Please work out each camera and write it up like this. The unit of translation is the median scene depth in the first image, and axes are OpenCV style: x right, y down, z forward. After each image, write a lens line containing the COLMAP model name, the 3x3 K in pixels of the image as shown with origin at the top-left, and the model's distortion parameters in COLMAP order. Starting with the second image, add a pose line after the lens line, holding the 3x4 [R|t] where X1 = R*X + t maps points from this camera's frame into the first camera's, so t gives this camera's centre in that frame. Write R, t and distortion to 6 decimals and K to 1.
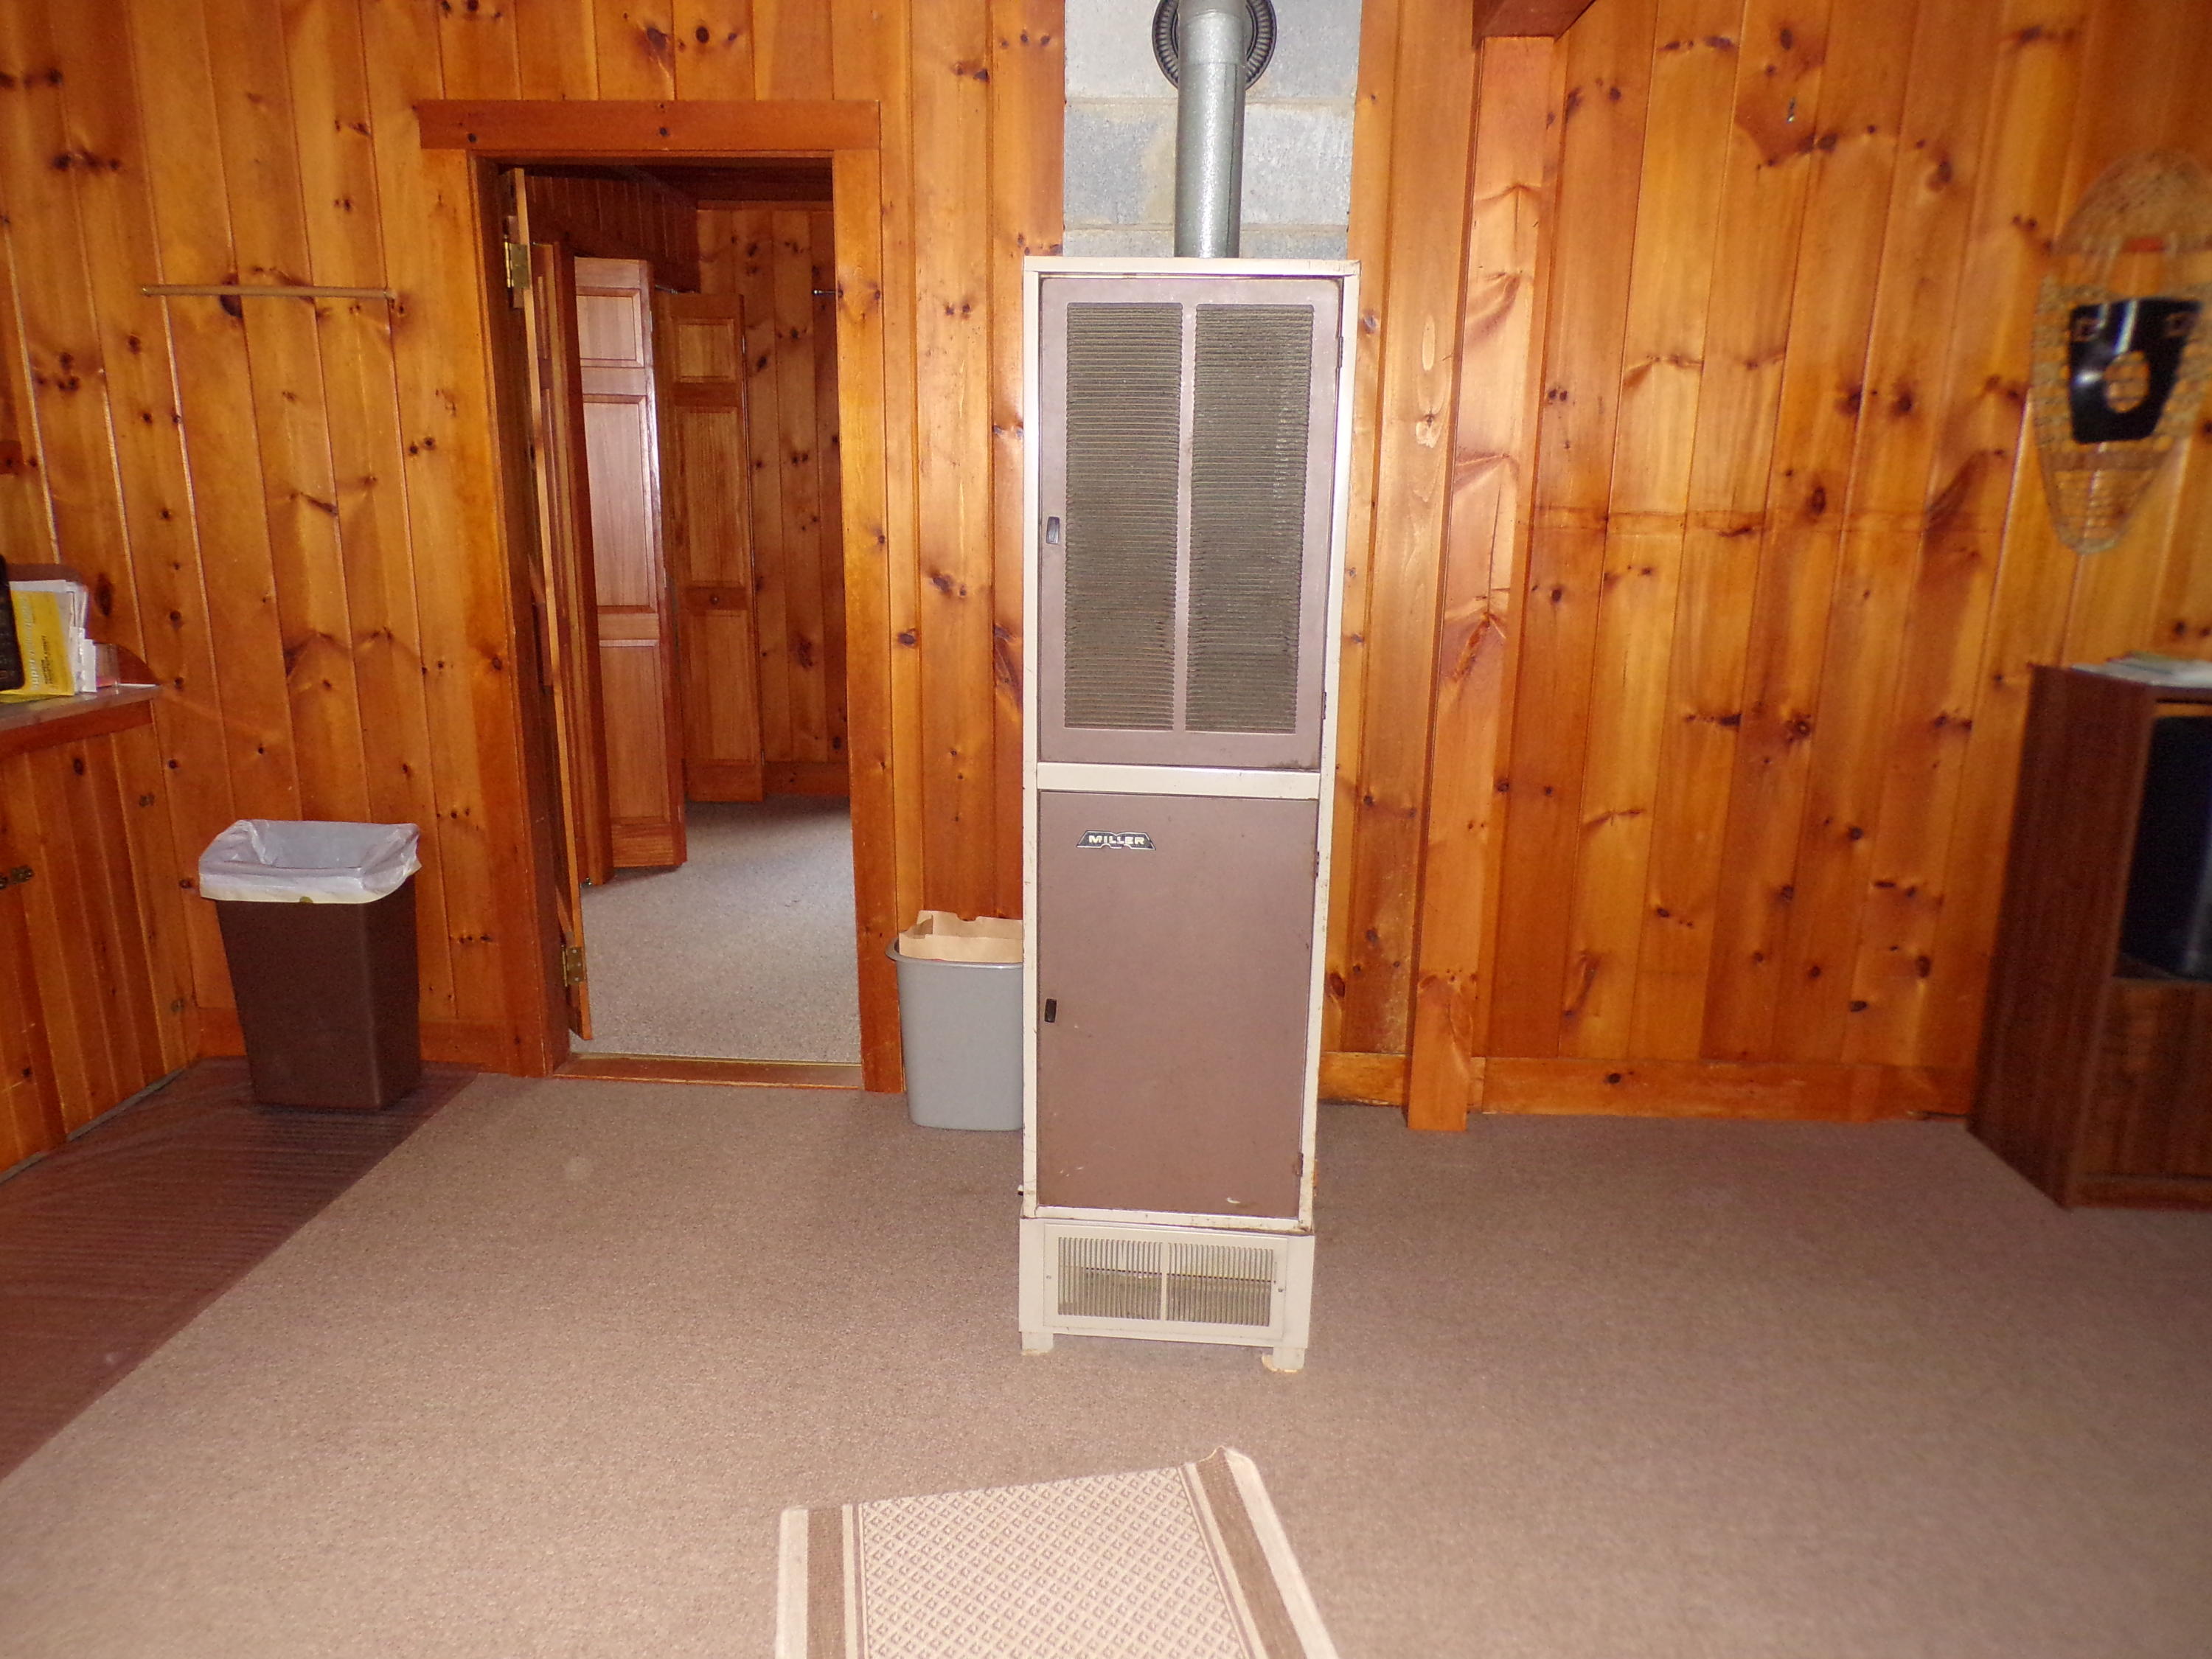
lens RADIAL K [[1512.2, 0, 1102.9], [0, 1512.2, 838.4], [0, 0, 1]] dist [-0.020836, 0.024539]
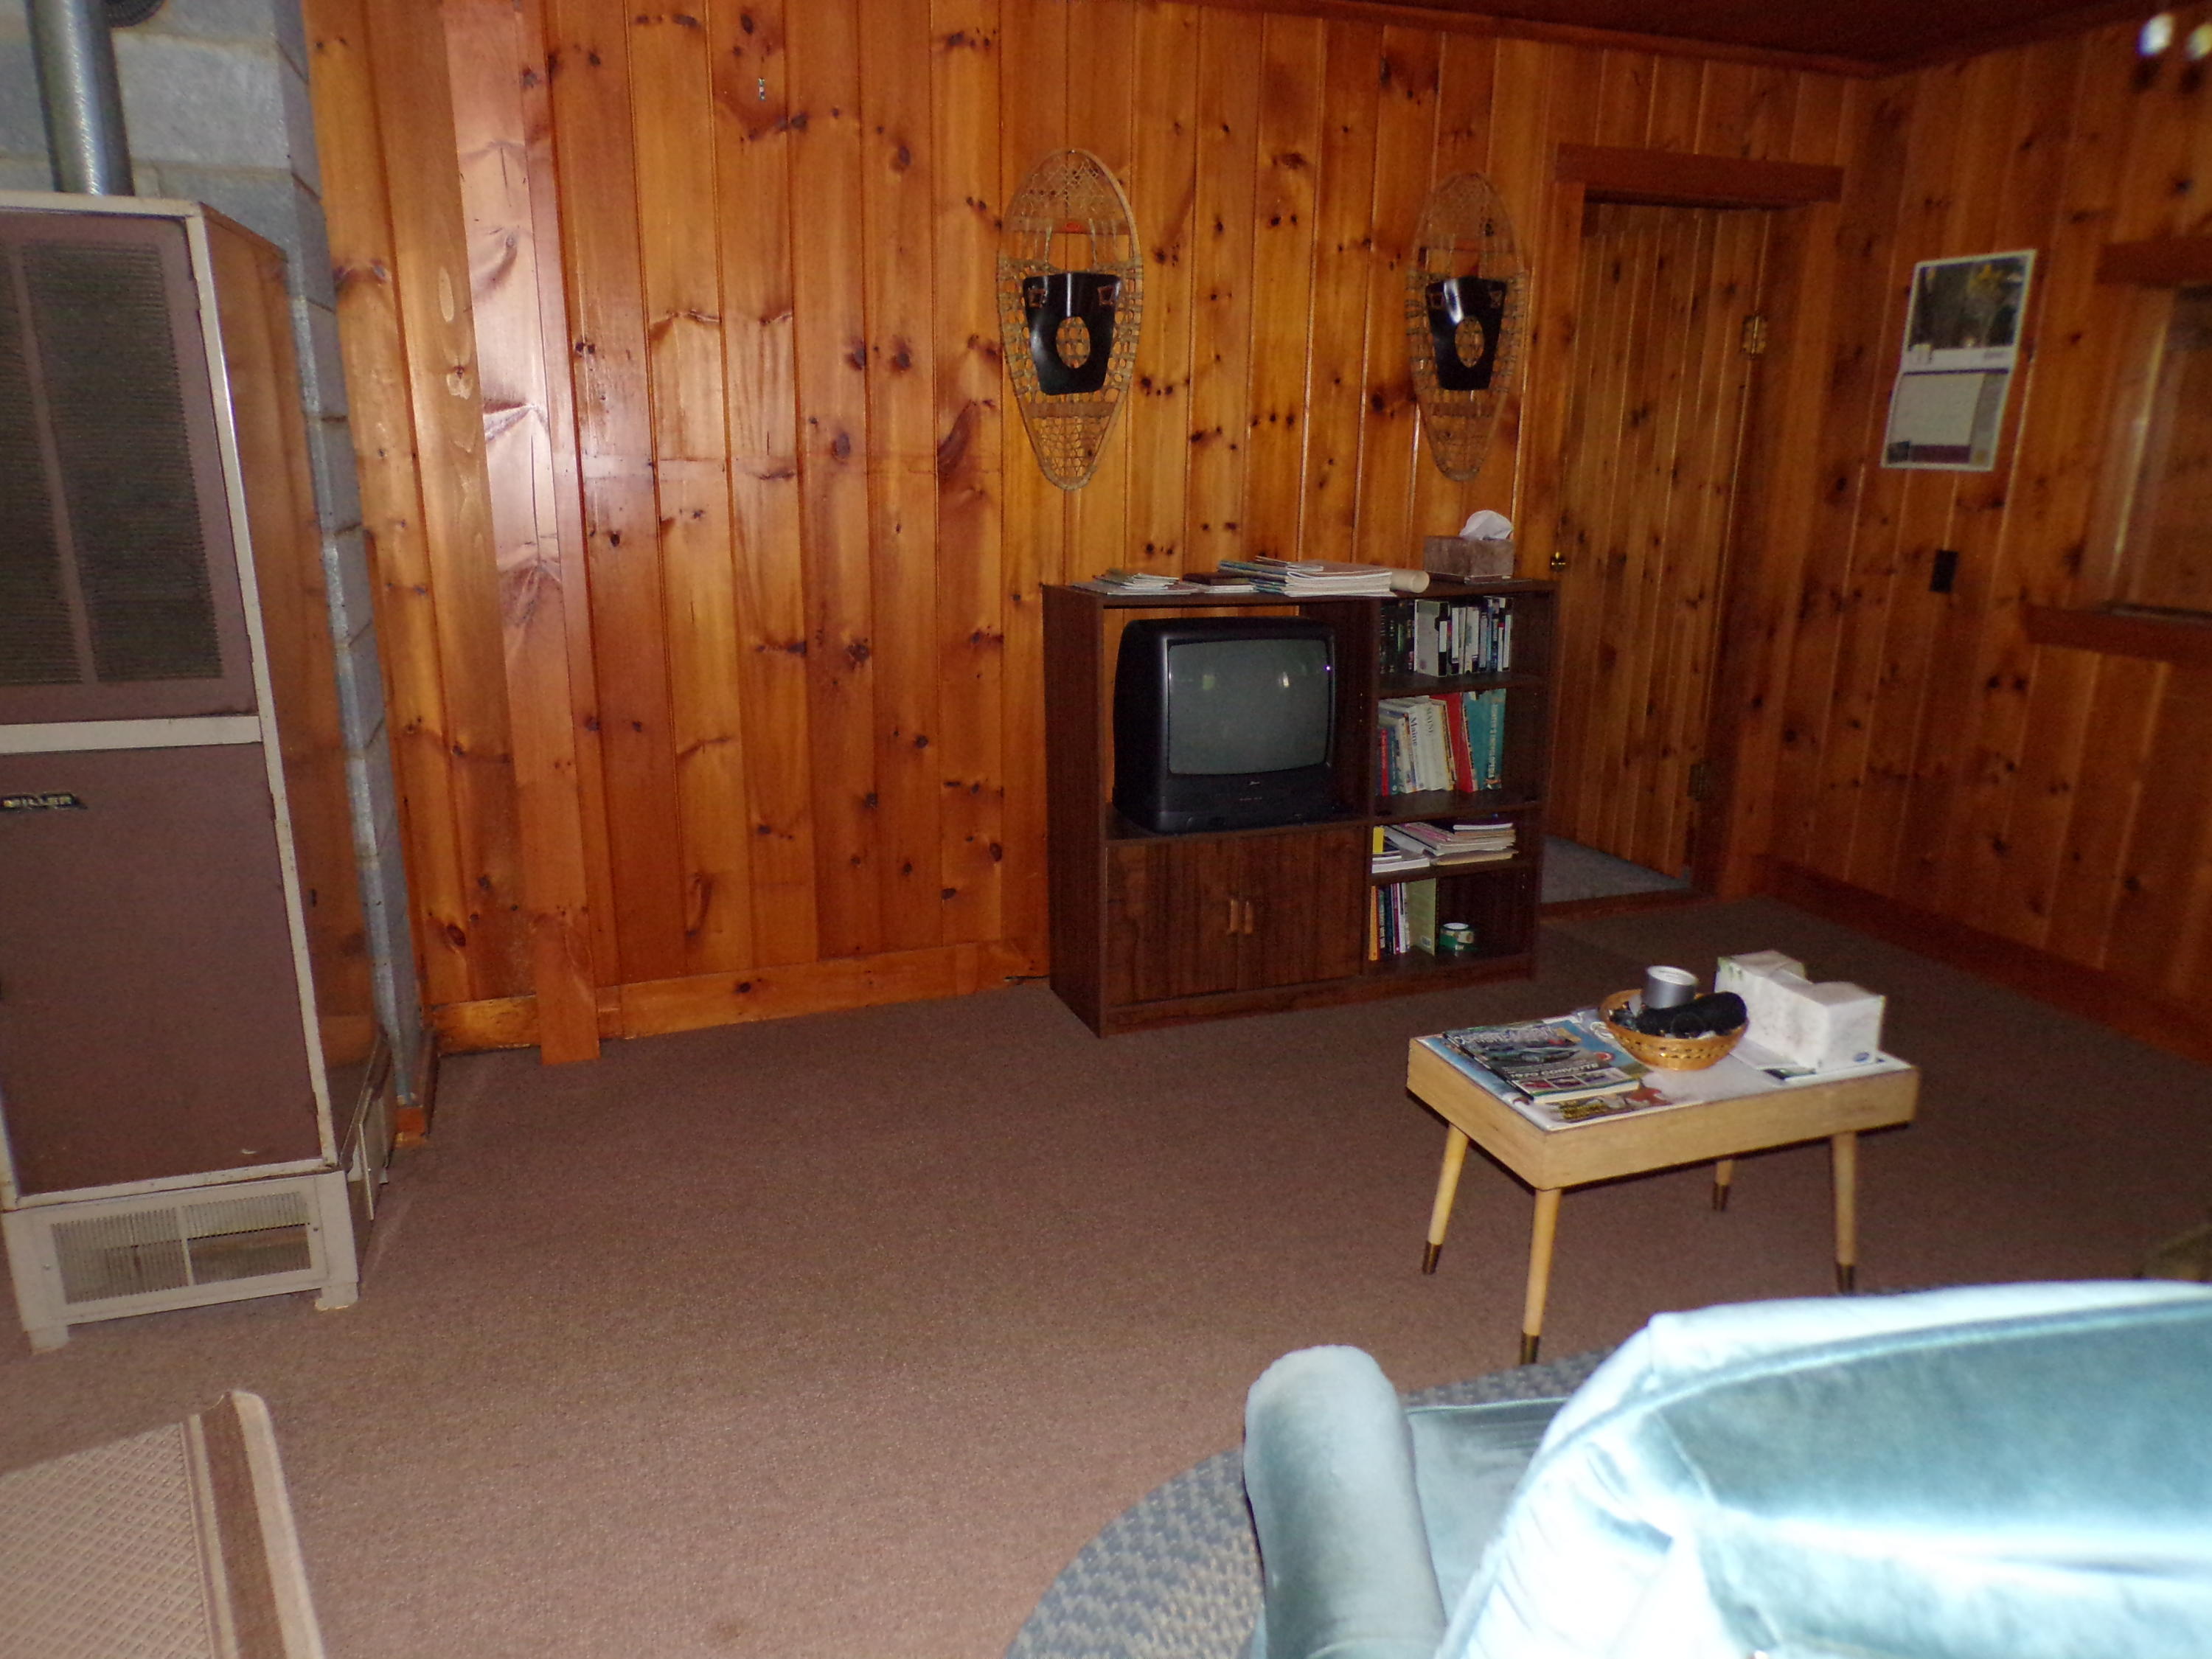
lens RADIAL K [[1511.2, 0, 1108.6], [0, 1511.2, 849.1], [0, 0, 1]] dist [-0.030471, 0.035546]
pose [[0.916651, -0.111331, 0.383871, 0.193074], [0.101105, 0.993775, 0.046787, 0.040238], [-0.386690, -0.004076, 0.922201, -0.106242]]
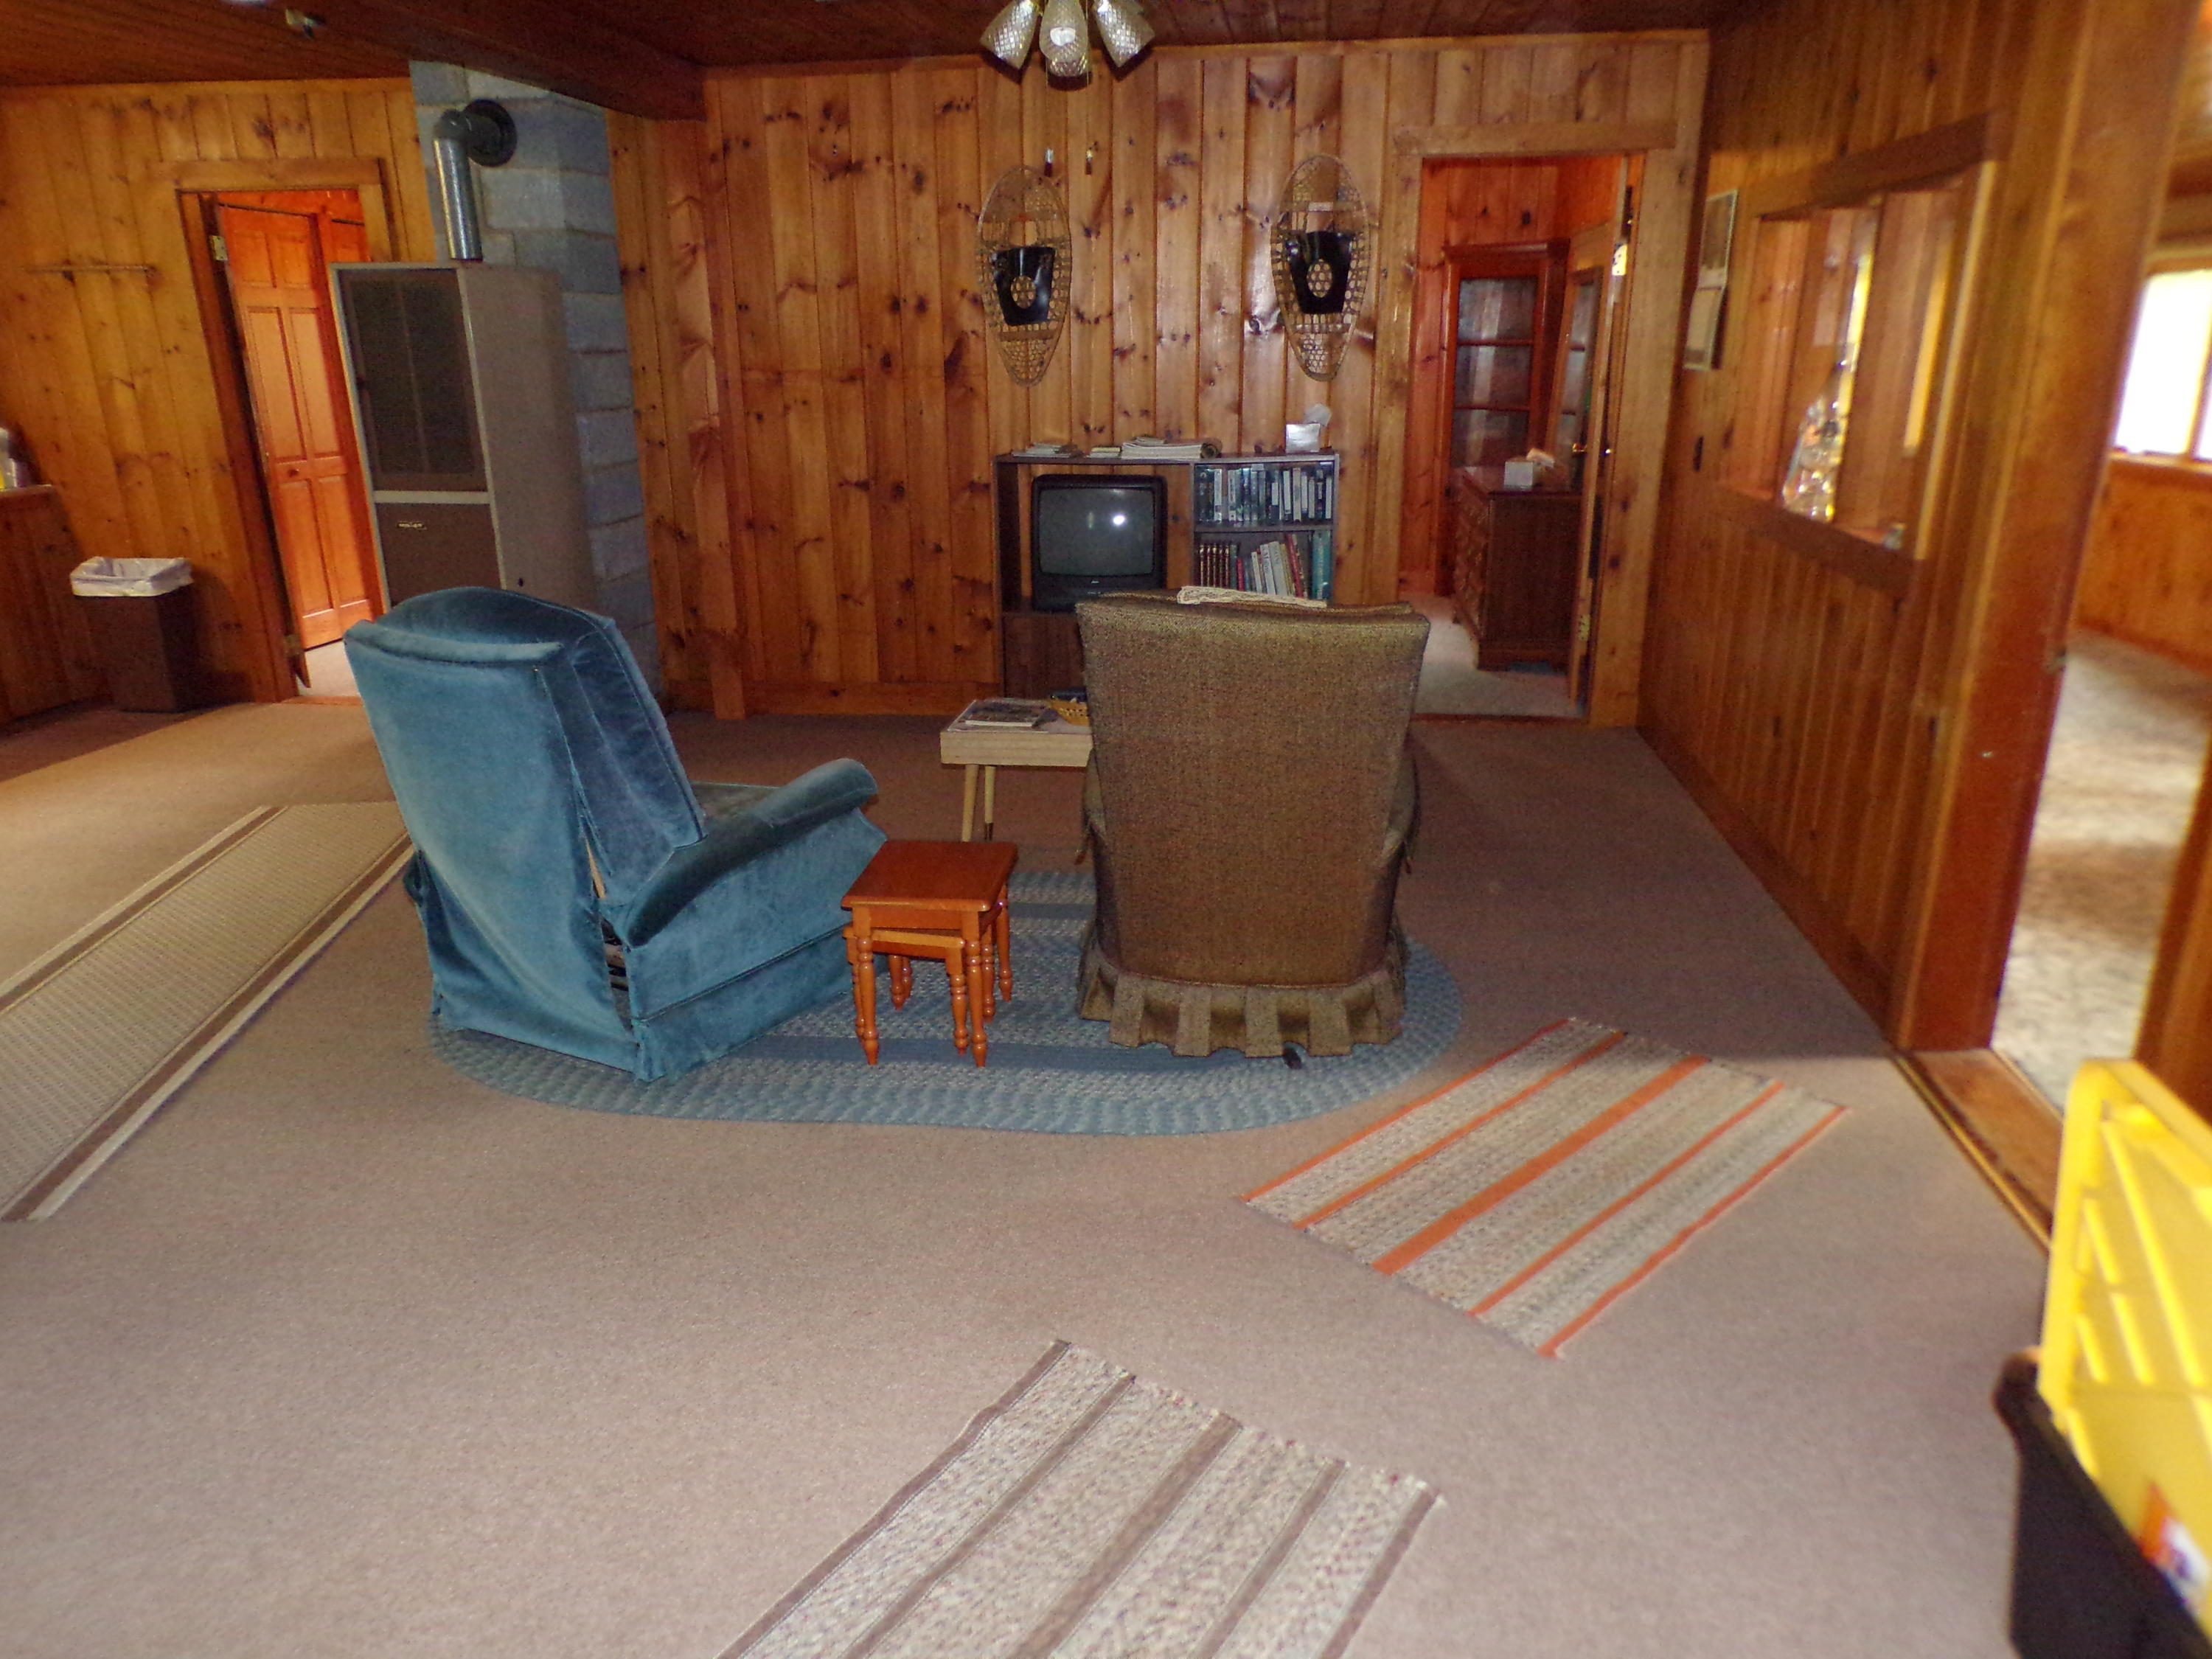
lens RADIAL K [[1511.2, 0, 1108.6], [0, 1511.2, 849.1], [0, 0, 1]] dist [-0.030471, 0.035546]
pose [[0.997369, 0.000004, -0.072487, 0.877151], [0.005589, 0.997018, 0.076965, 0.229528], [0.072271, -0.077168, 0.994395, -0.853913]]
